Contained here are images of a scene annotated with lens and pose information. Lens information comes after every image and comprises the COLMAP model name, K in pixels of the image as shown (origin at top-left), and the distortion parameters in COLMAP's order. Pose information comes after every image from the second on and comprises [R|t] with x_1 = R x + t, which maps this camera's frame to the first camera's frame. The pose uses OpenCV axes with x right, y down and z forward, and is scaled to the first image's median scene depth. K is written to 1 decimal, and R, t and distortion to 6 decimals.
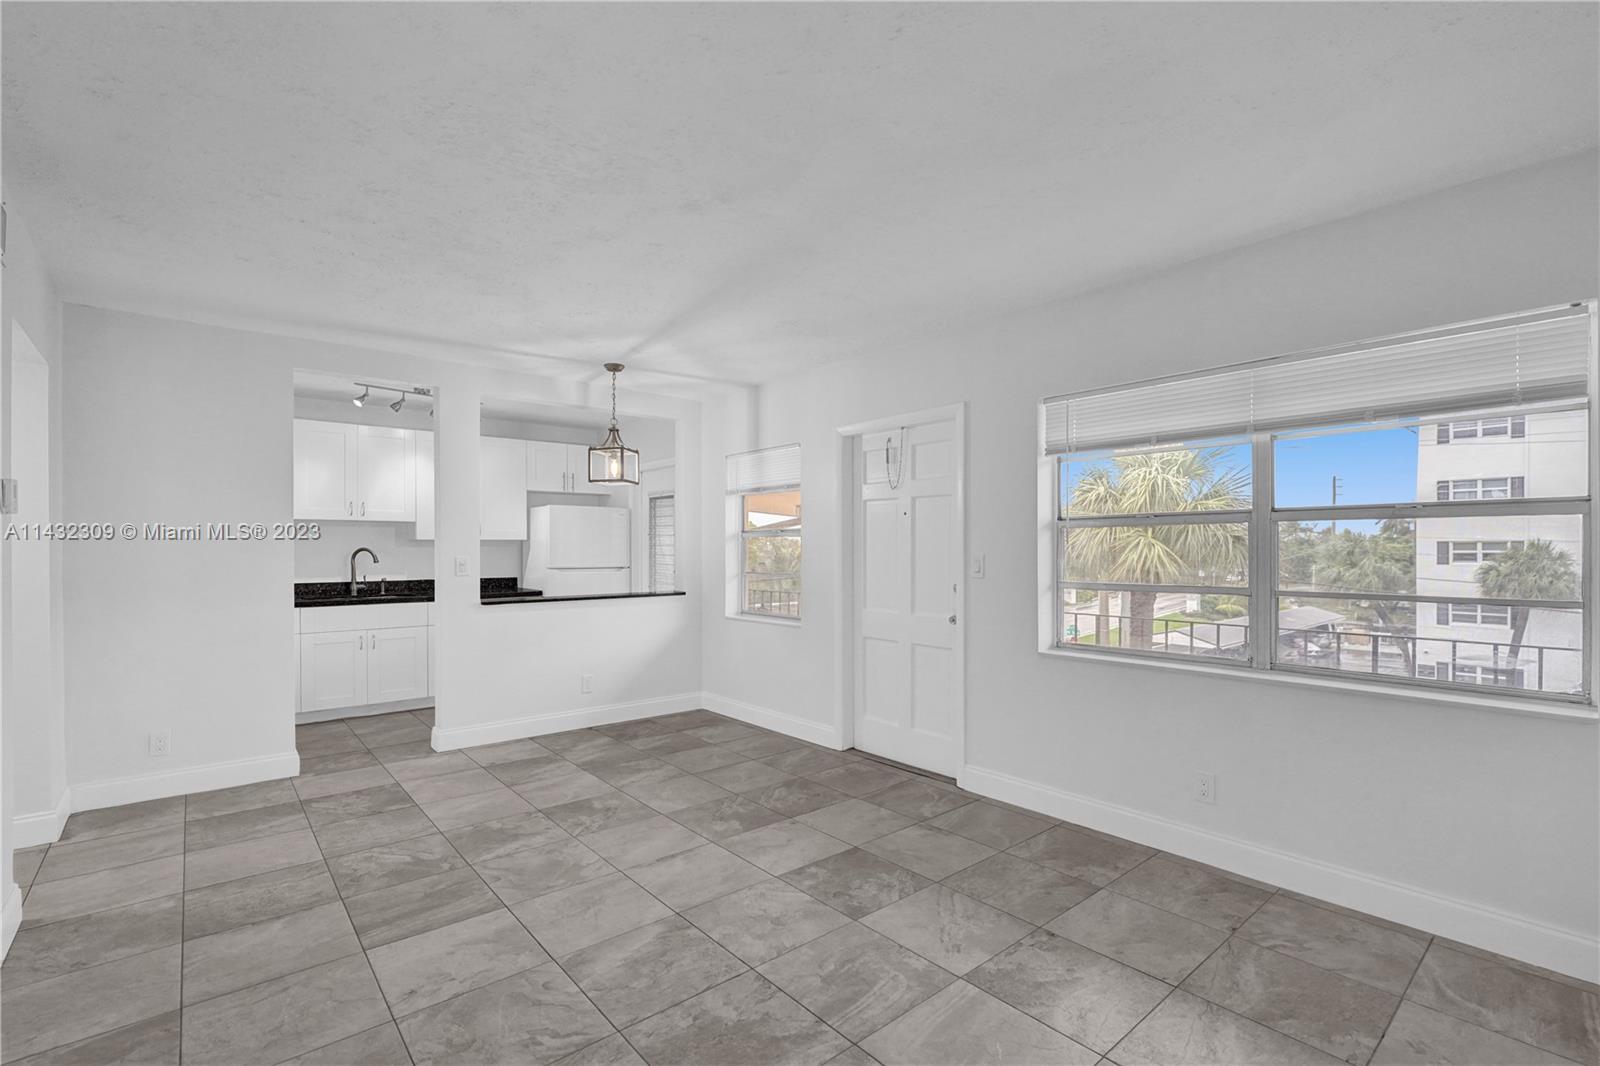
lens RADIAL K [[710.7, 0, 800.9], [0, 710.7, 550.1], [0, 0, 1]] dist [-0.001614, 0.000112]
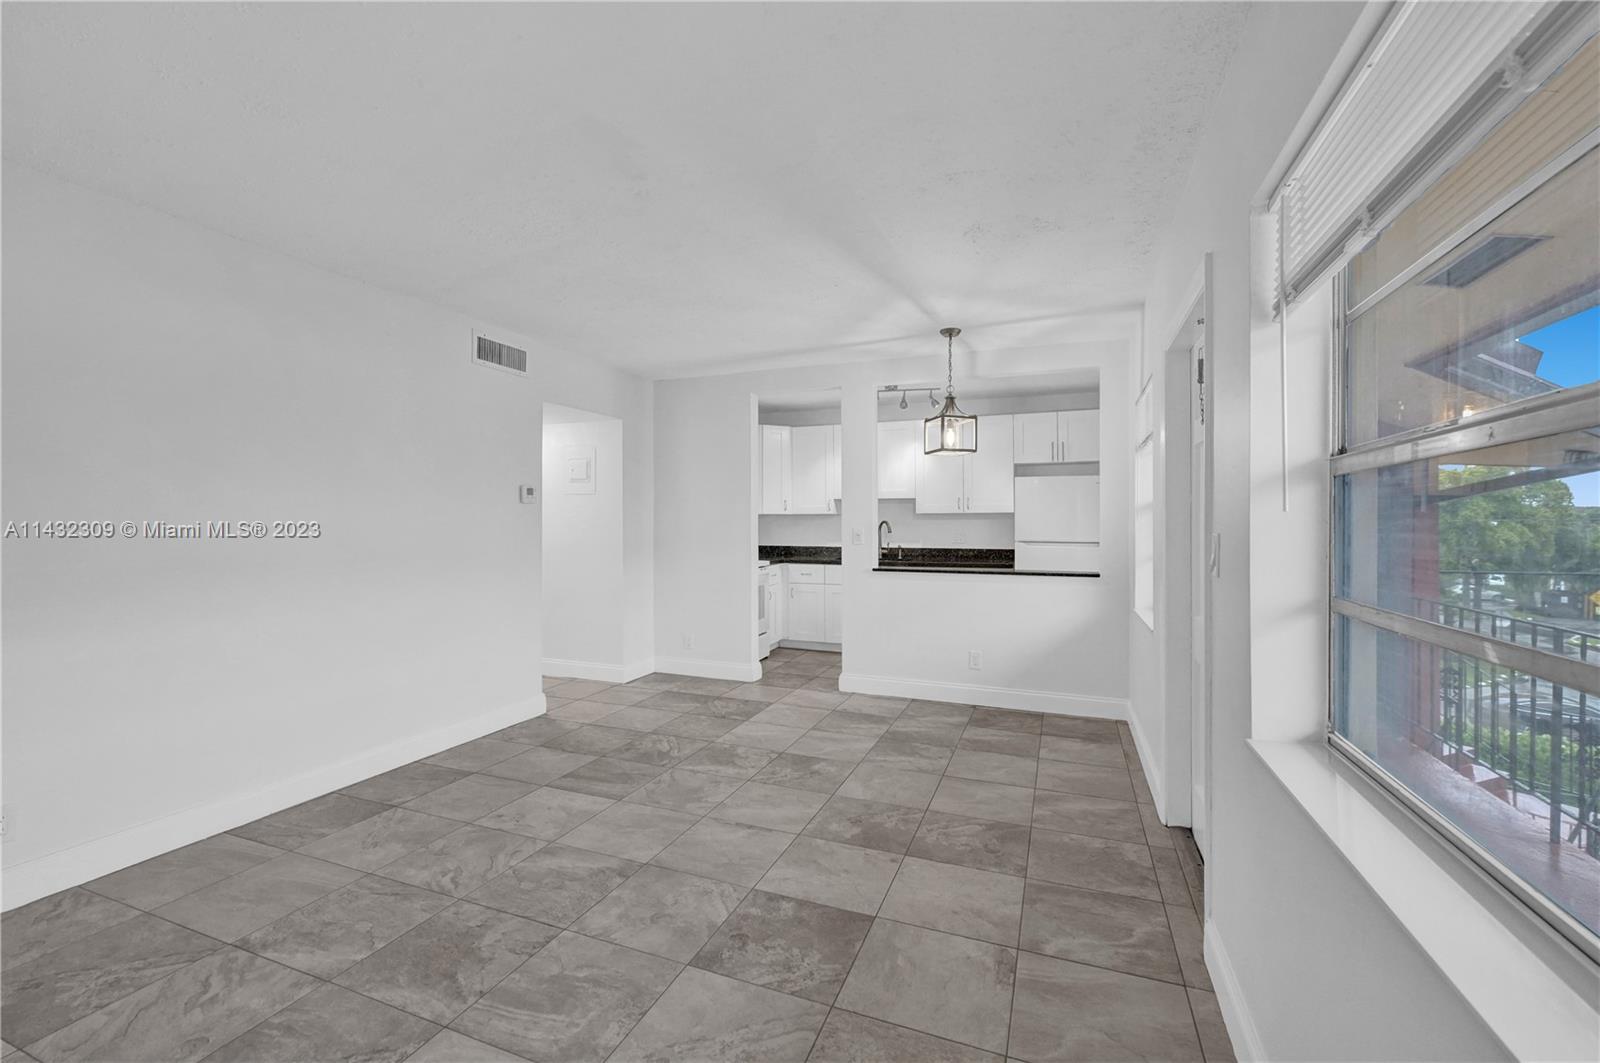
lens RADIAL K [[673.3, 0, 799.2], [0, 673.3, 523.5], [0, 0, 1]] dist [0.000697, 0.000044]
pose [[0.467232, 0.003653, -0.884127, 0.636554], [-0.002314, 0.999993, 0.002909, -0.001606], [0.884132, 0.000687, 0.467237, 0.564824]]
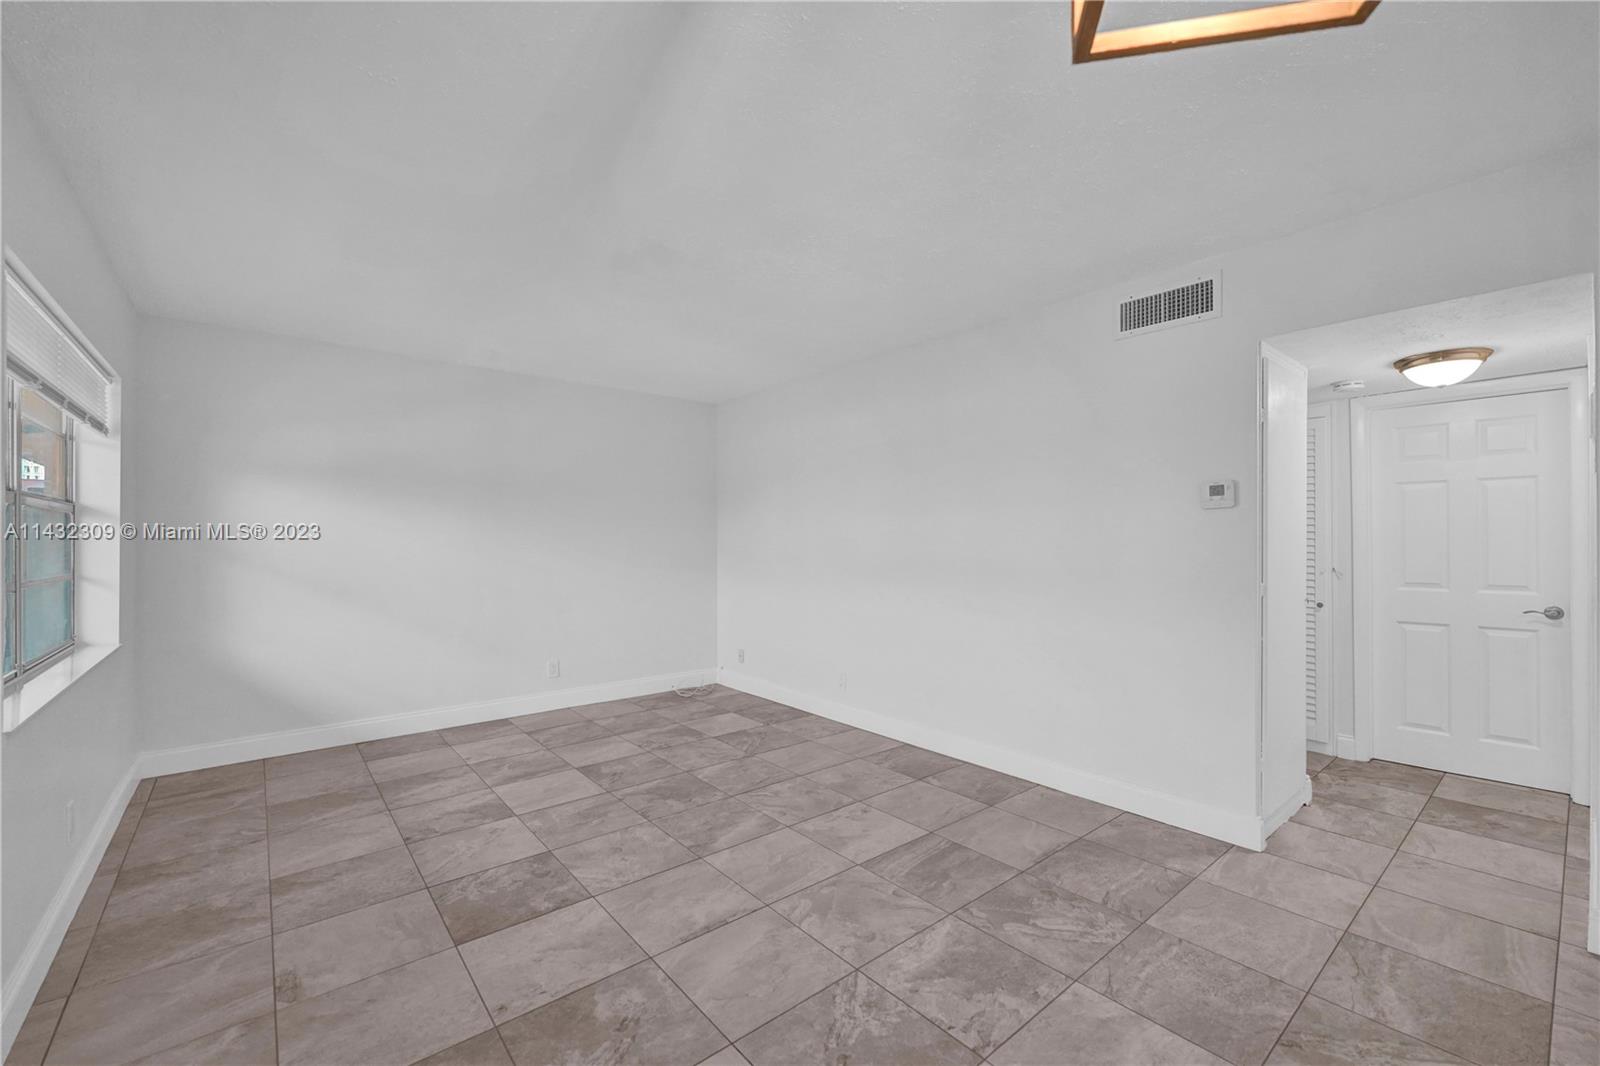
lens RADIAL K [[661.0, 0, 797.1], [0, 661.0, 538.5], [0, 0, 1]] dist [-0.001217, -0.000325]
pose [[-0.999765, 0.001087, 0.021665, -0.270424], [0.001027, 0.999996, -0.002765, 0.005408], [-0.021668, -0.002742, -0.999761, 1.582130]]
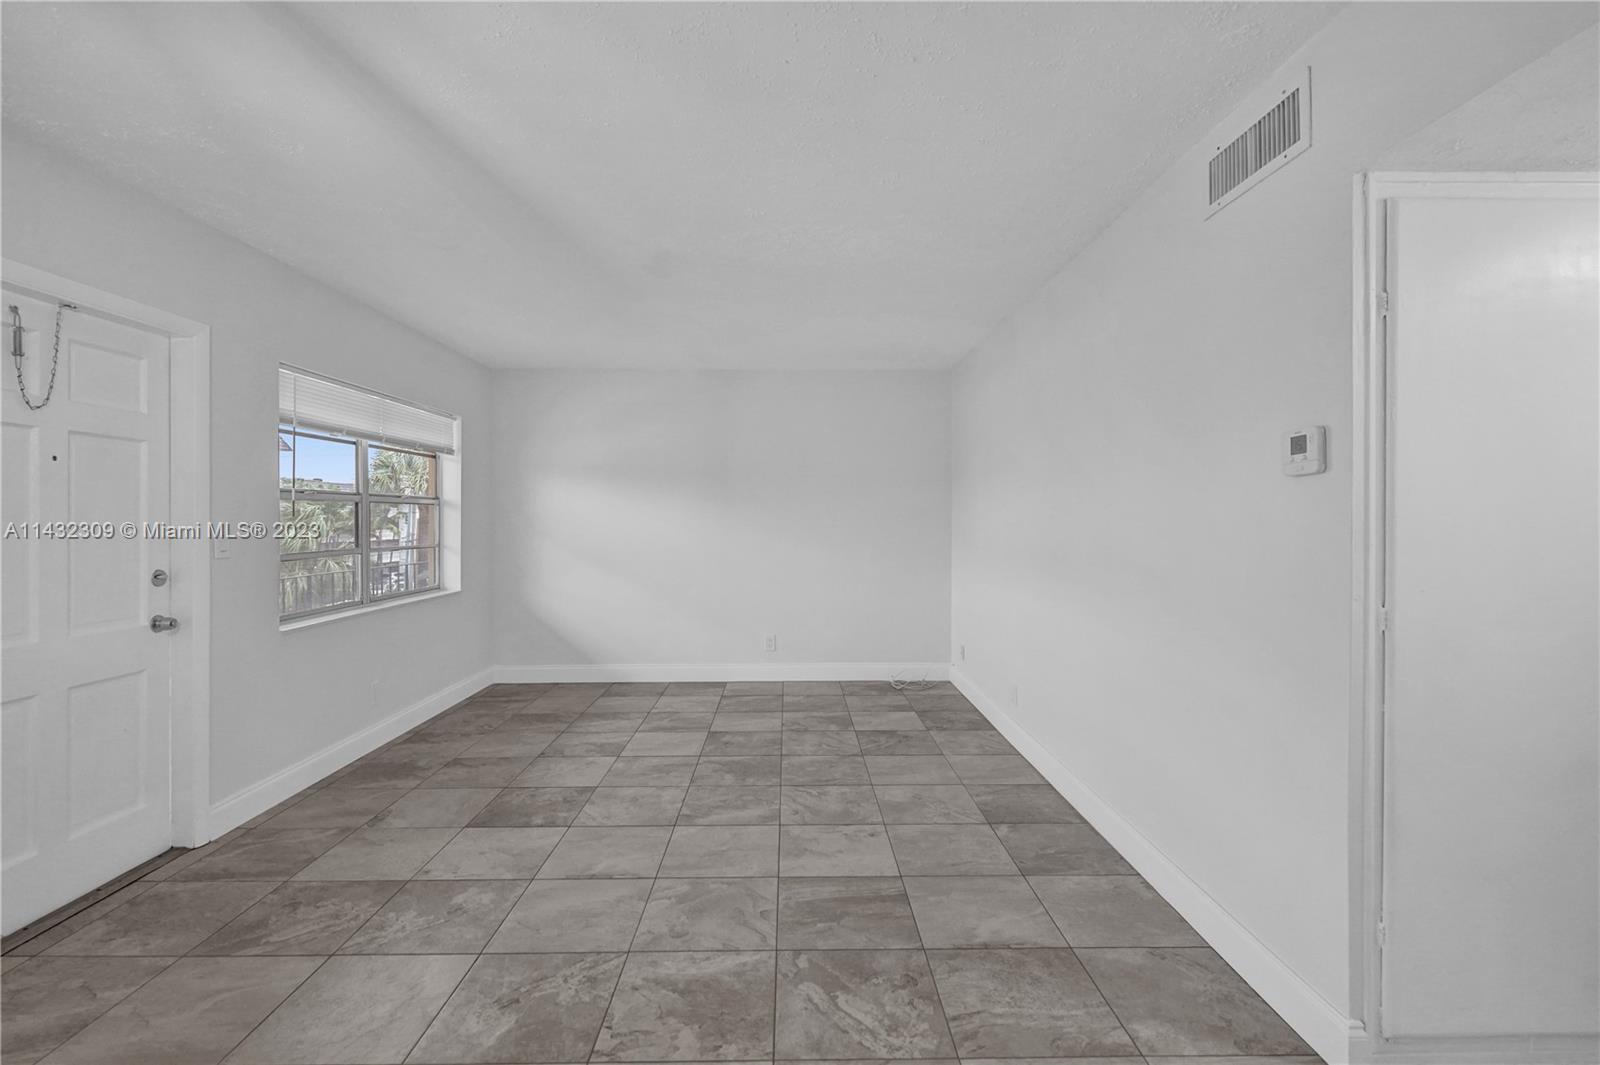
lens RADIAL K [[722.1, 0, 788.4], [0, 722.1, 518.0], [0, 0, 1]] dist [-0.000718, -0.000017]
pose [[-0.758659, 0.002144, 0.651484, -0.857631], [0.002288, 0.999997, -0.000626, -0.003423], [-0.651483, 0.001015, -0.758662, 1.387328]]
